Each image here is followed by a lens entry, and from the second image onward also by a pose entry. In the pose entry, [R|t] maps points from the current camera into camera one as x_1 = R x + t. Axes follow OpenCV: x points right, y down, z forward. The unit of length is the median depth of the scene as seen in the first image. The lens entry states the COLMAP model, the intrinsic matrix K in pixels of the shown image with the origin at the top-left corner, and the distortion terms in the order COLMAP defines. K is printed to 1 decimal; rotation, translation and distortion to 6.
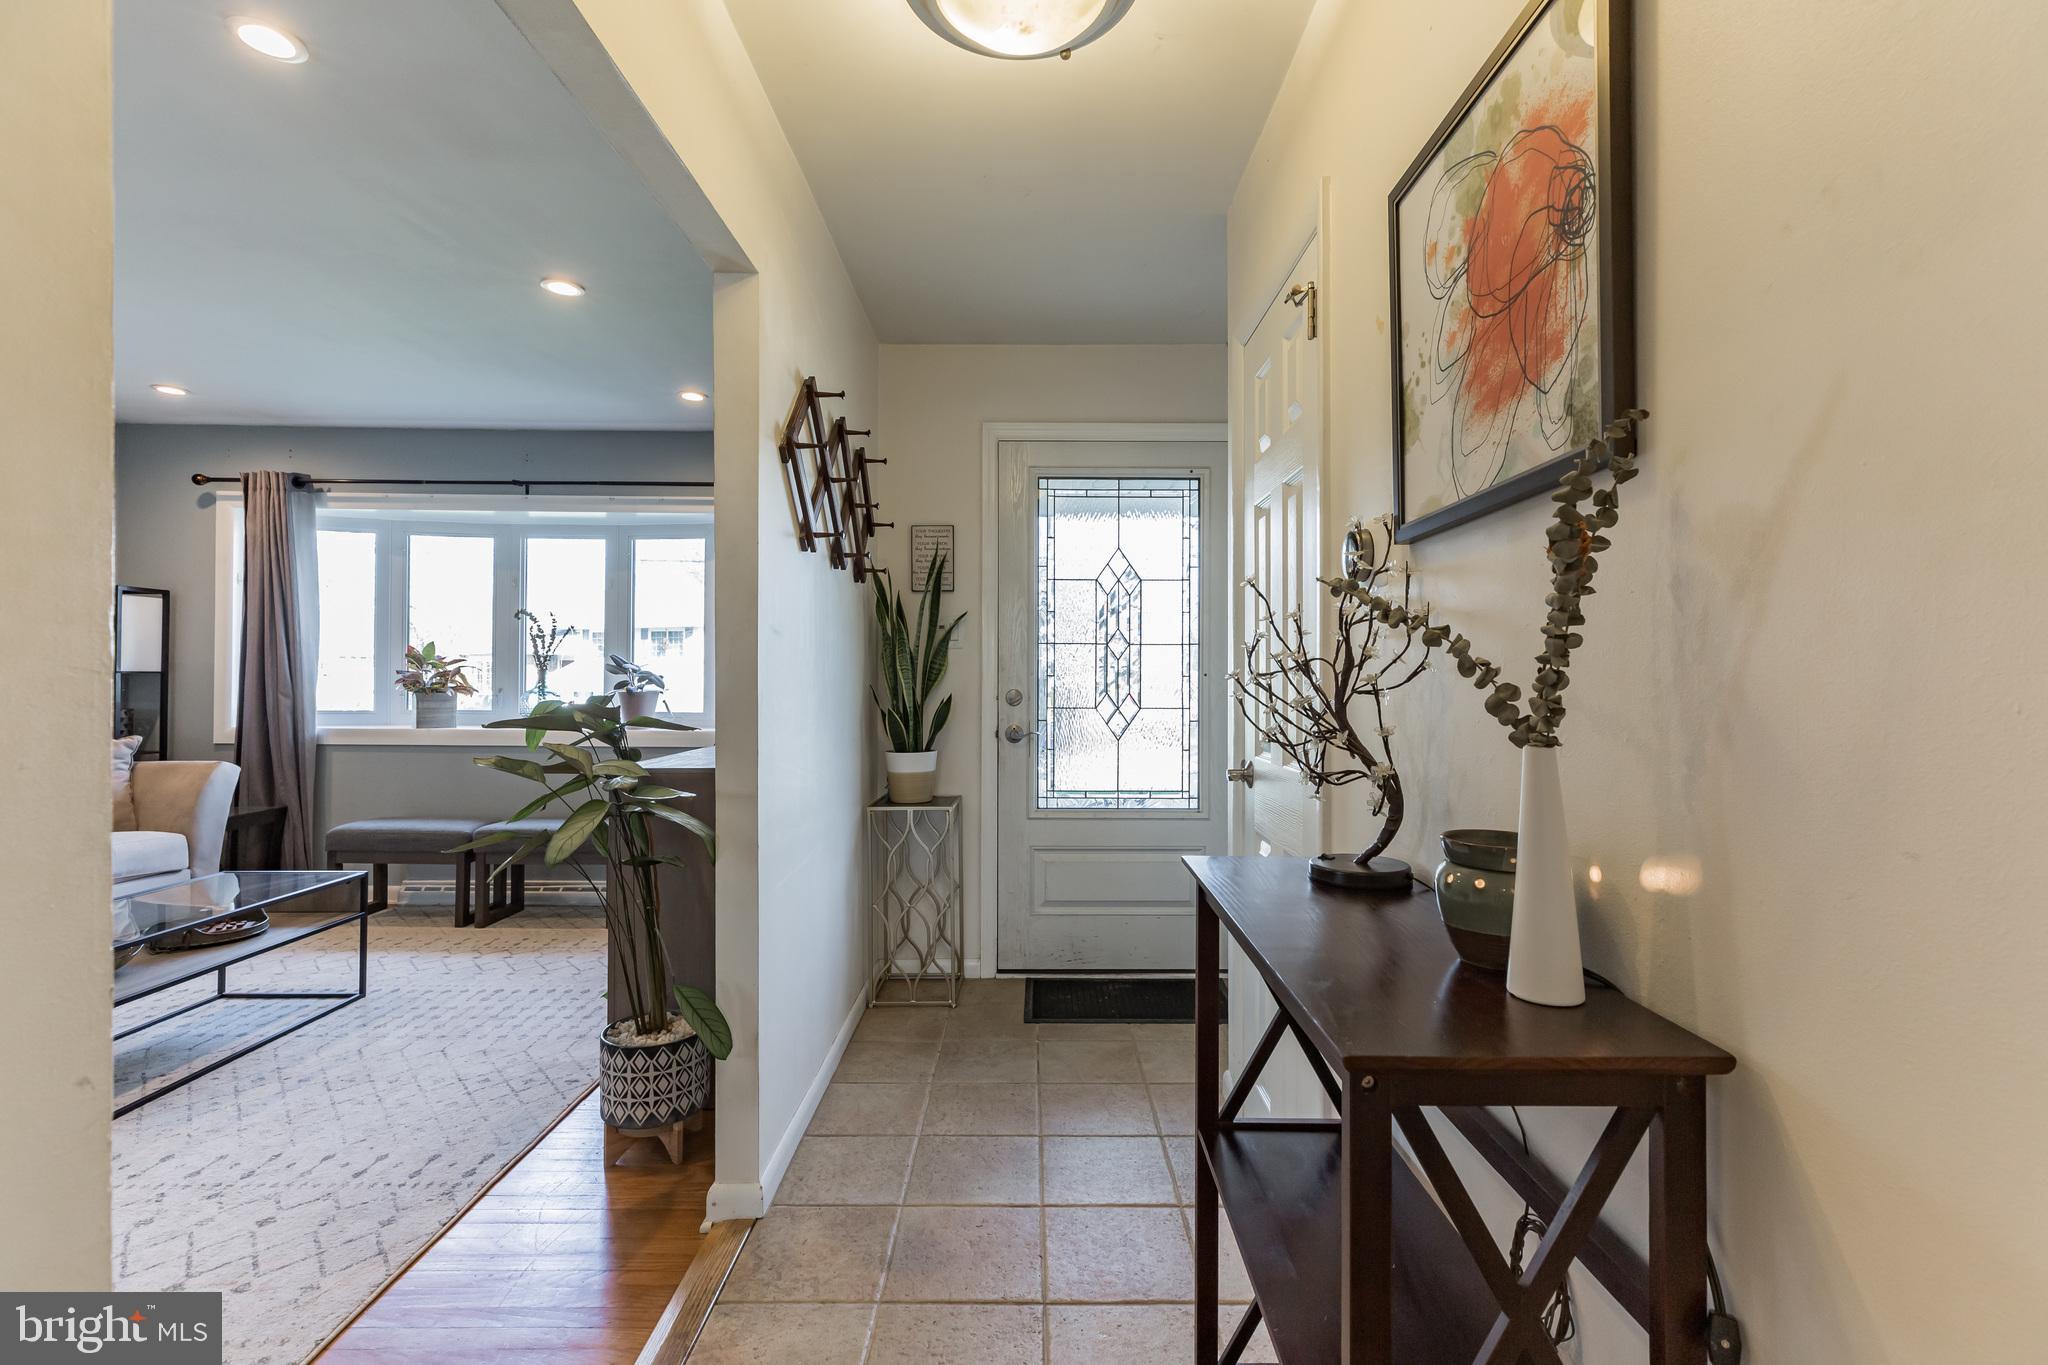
lens RADIAL K [[908.5, 0, 1026.9], [0, 908.5, 675.6], [0, 0, 1]] dist [0.001167, 0.000643]
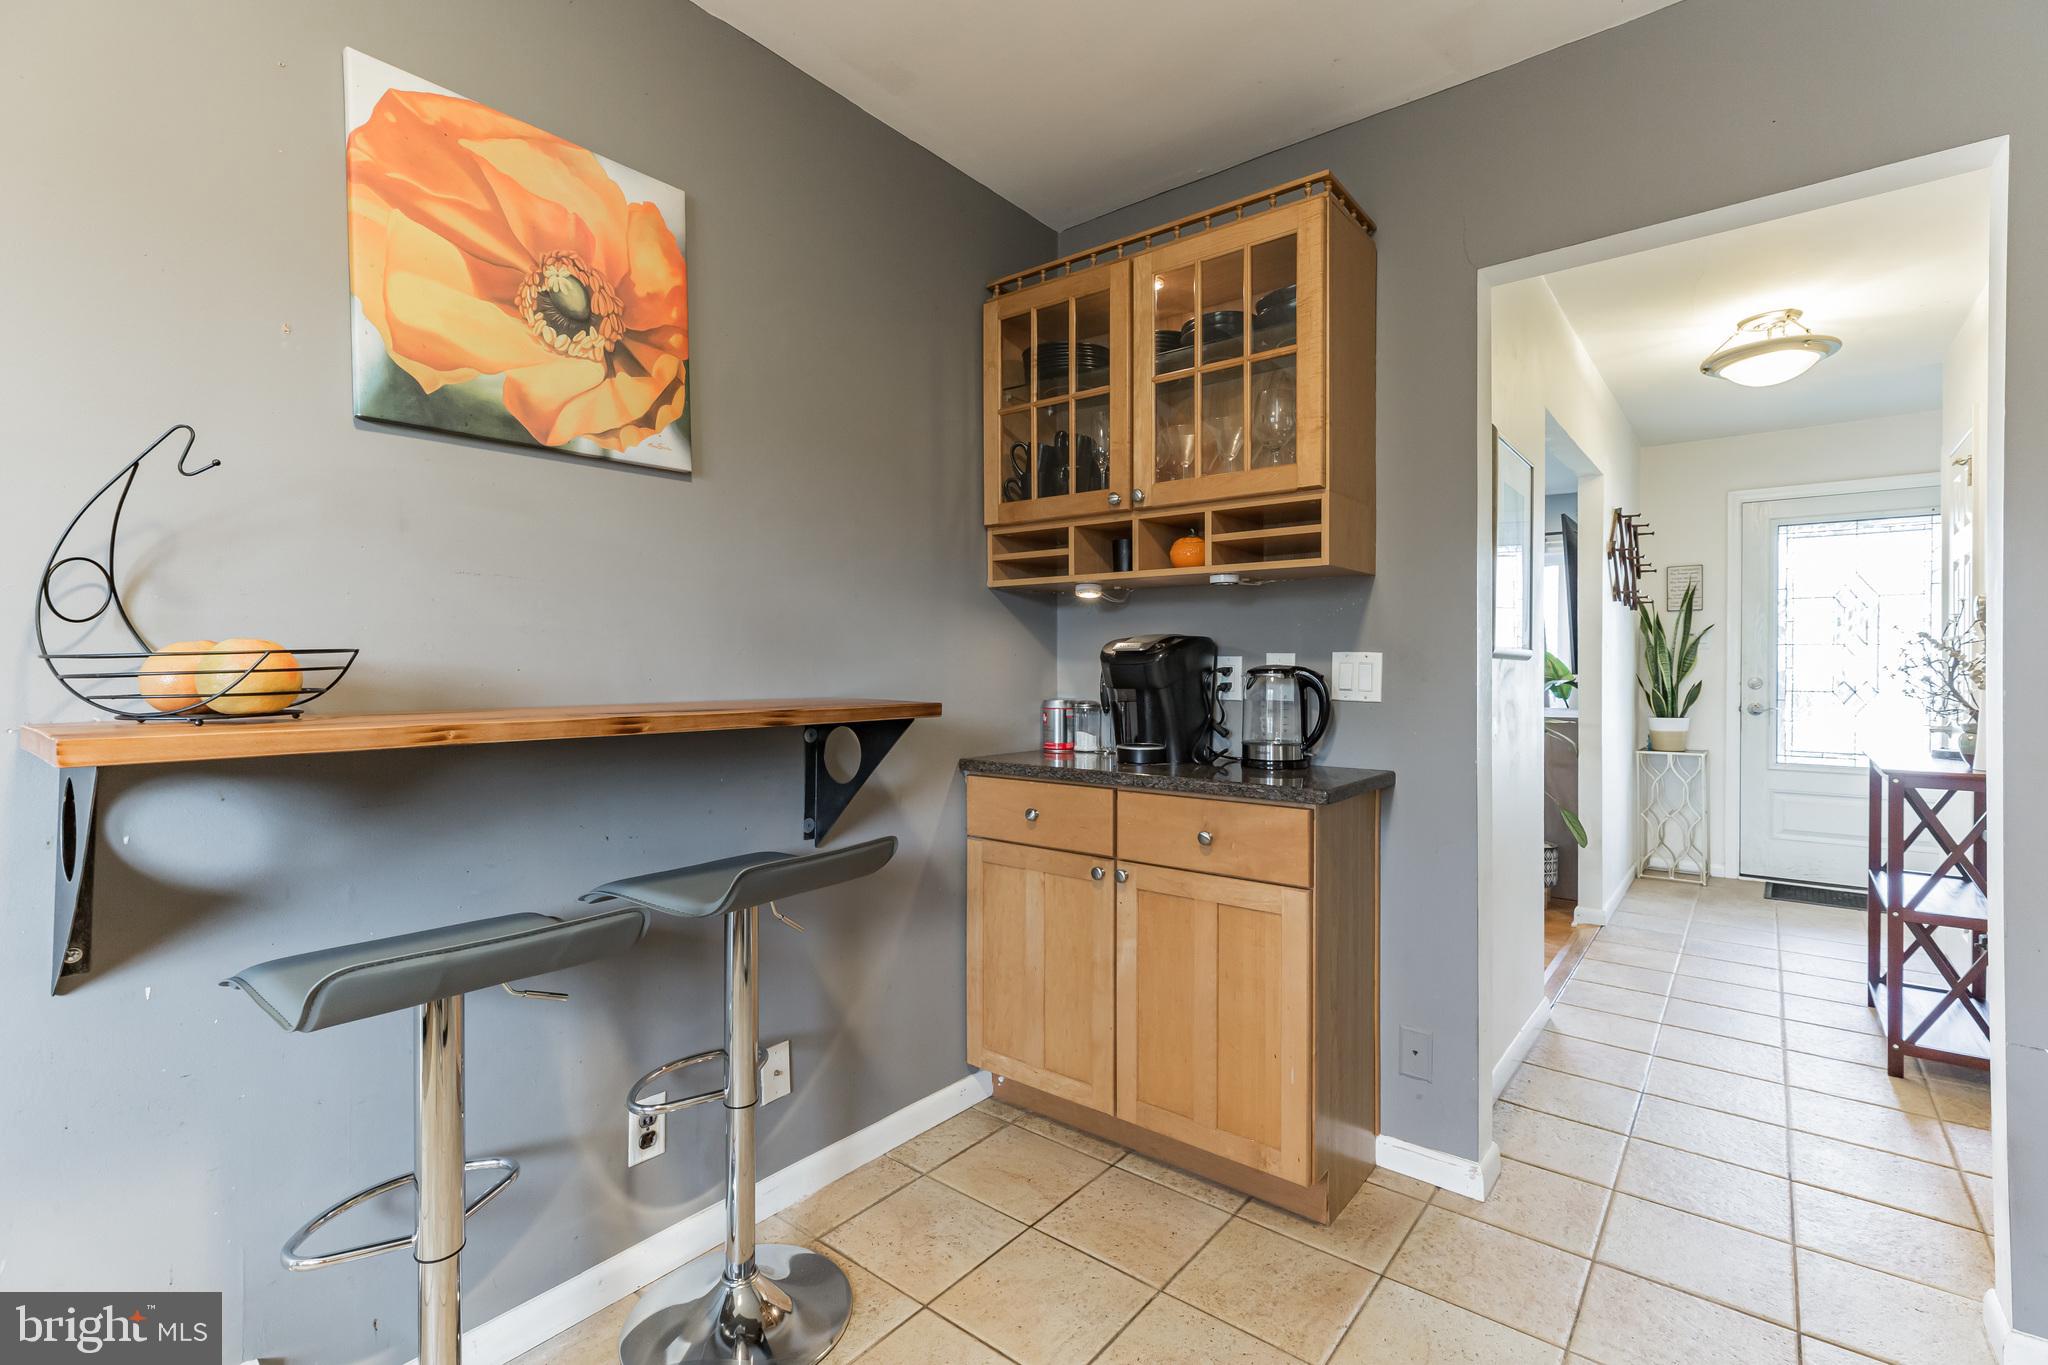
lens RADIAL K [[908.5, 0, 1026.9], [0, 908.5, 675.6], [0, 0, 1]] dist [0.001167, 0.000643]
pose [[0.777929, 0.003239, -0.628344, -0.006231], [0.002060, 0.999968, 0.007705, -0.000555], [0.628349, -0.007288, 0.777898, -0.740257]]
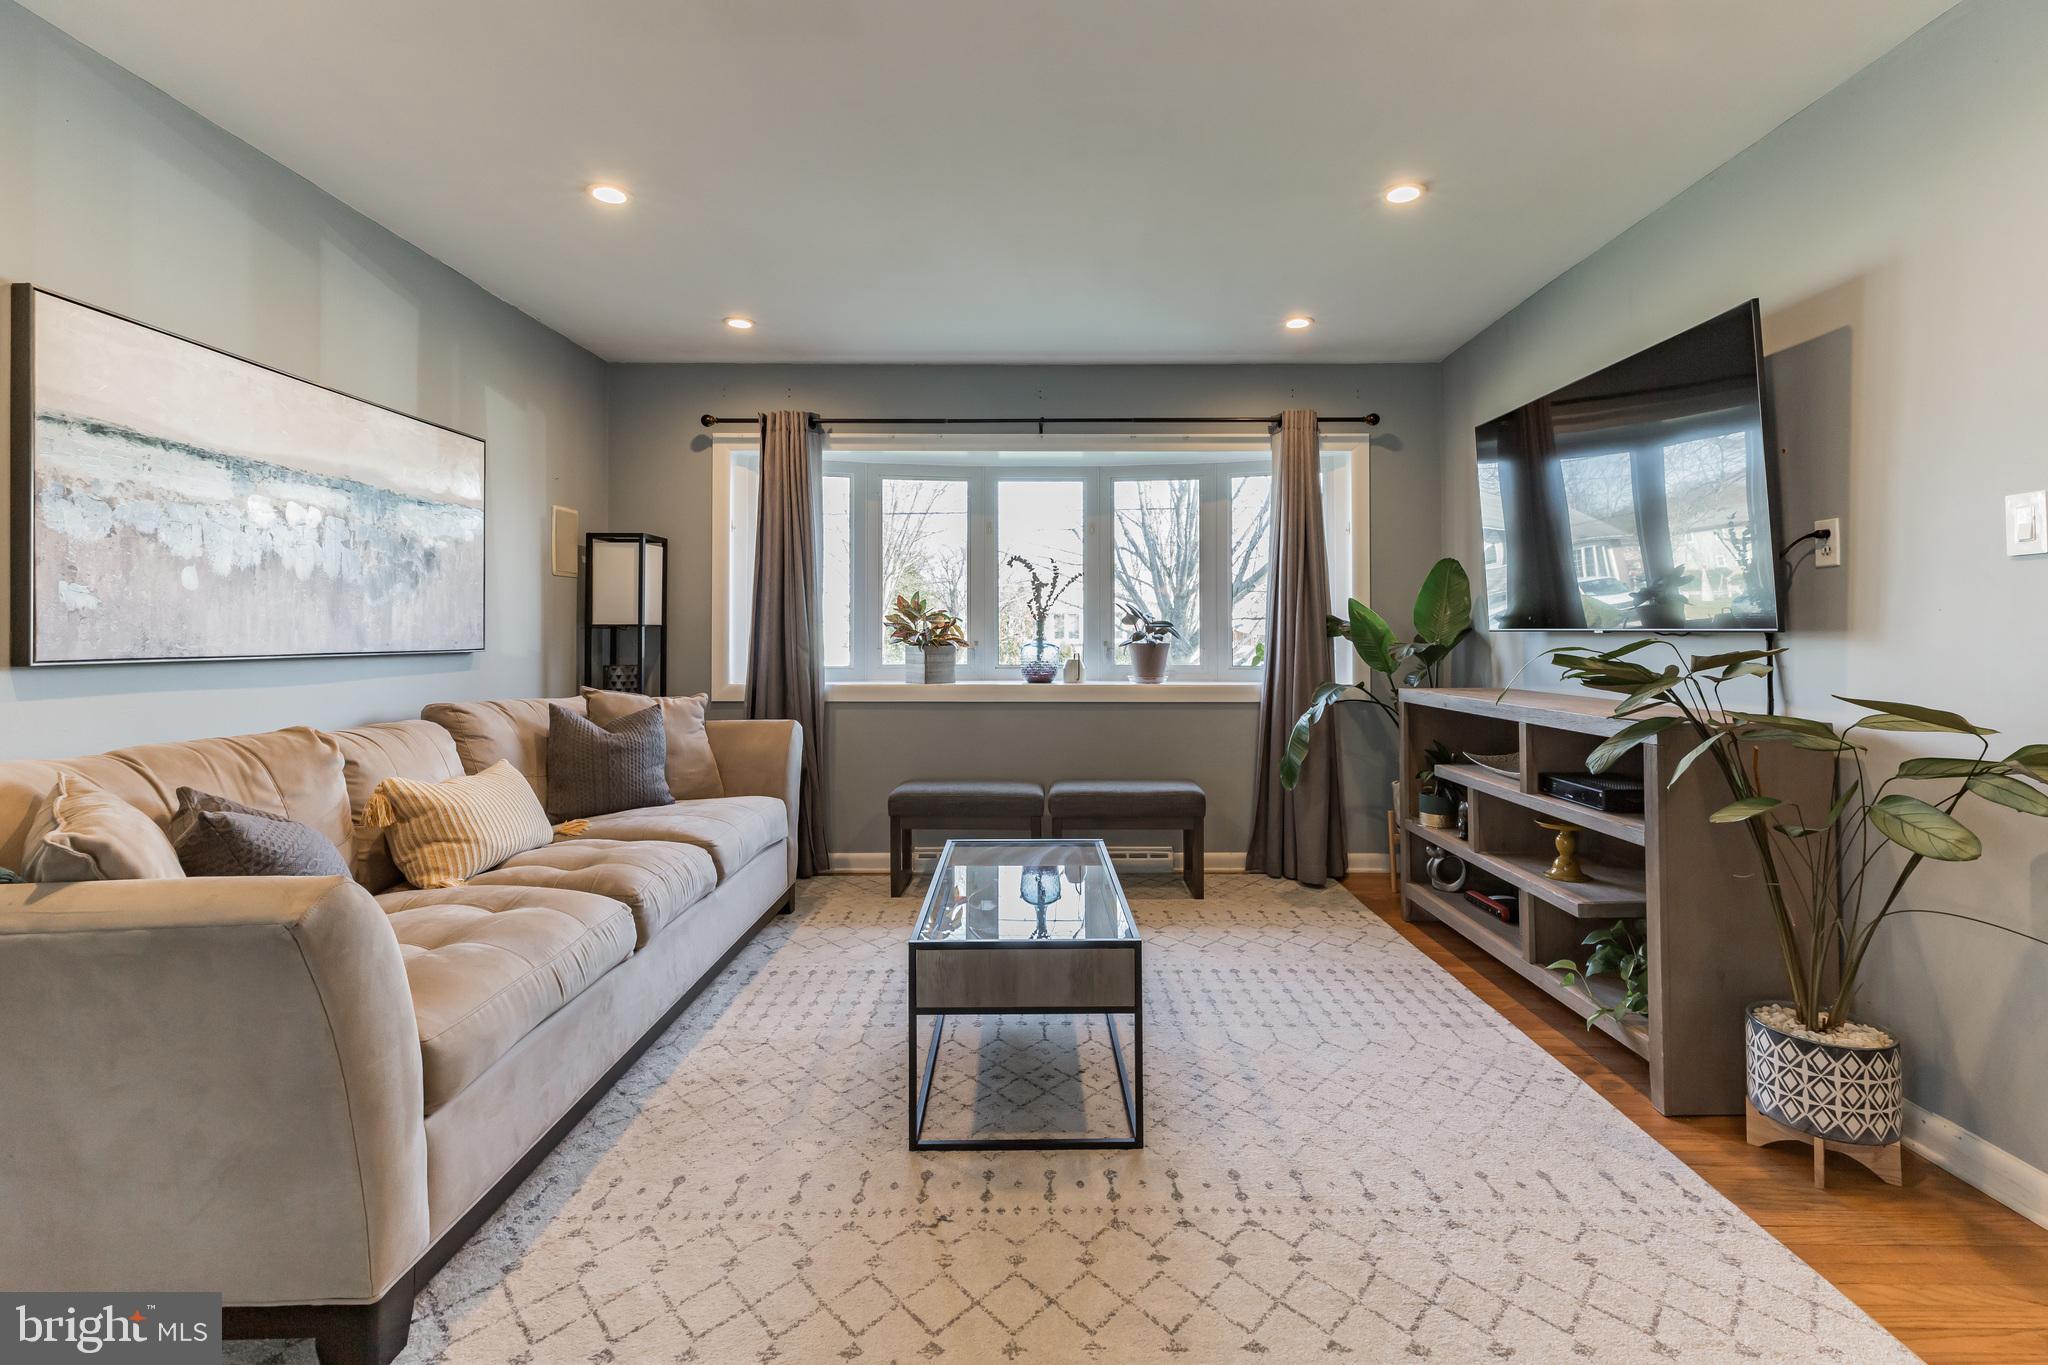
lens RADIAL K [[926.6, 0, 1030.0], [0, 926.6, 619.7], [0, 0, 1]] dist [0.003485, 0.000297]
pose [[0.999857, -0.007712, -0.015054, -0.656201], [0.007559, 0.999919, -0.010201, 0.003223], [0.015132, 0.010085, 0.999835, 0.056902]]
